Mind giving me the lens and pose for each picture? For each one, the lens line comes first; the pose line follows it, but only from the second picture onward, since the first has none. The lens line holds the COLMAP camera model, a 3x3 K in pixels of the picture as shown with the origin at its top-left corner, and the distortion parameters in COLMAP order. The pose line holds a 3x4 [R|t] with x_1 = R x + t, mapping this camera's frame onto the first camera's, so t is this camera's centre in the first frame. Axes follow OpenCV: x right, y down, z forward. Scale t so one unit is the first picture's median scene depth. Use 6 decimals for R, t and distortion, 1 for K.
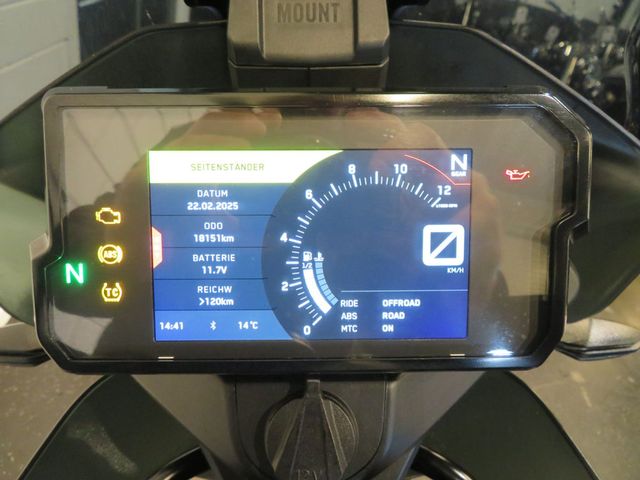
lens RADIAL K [[469.6, 0, 320.0], [0, 469.6, 240.0], [0, 0, 1]] dist [-0.000198, 0.000081]
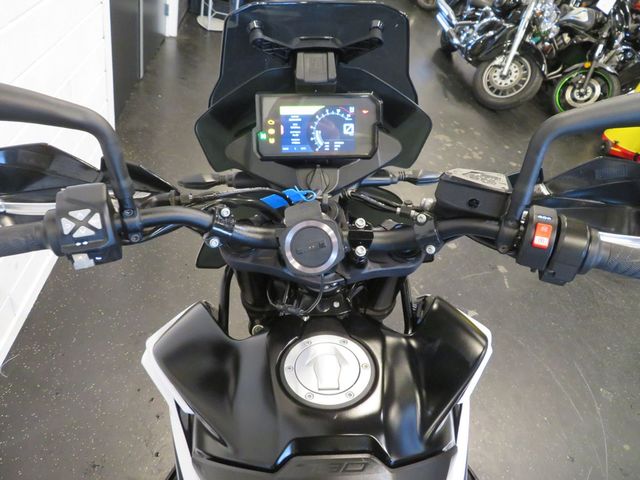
lens RADIAL K [[469.6, 0, 320.0], [0, 469.6, 240.0], [0, 0, 1]] dist [-0.000198, 0.000081]
pose [[0.998987, -0.018735, 0.040906, -0.192193], [0.013537, 0.992211, 0.123827, 0.482512], [-0.042907, -0.123148, 0.991460, -3.353374]]
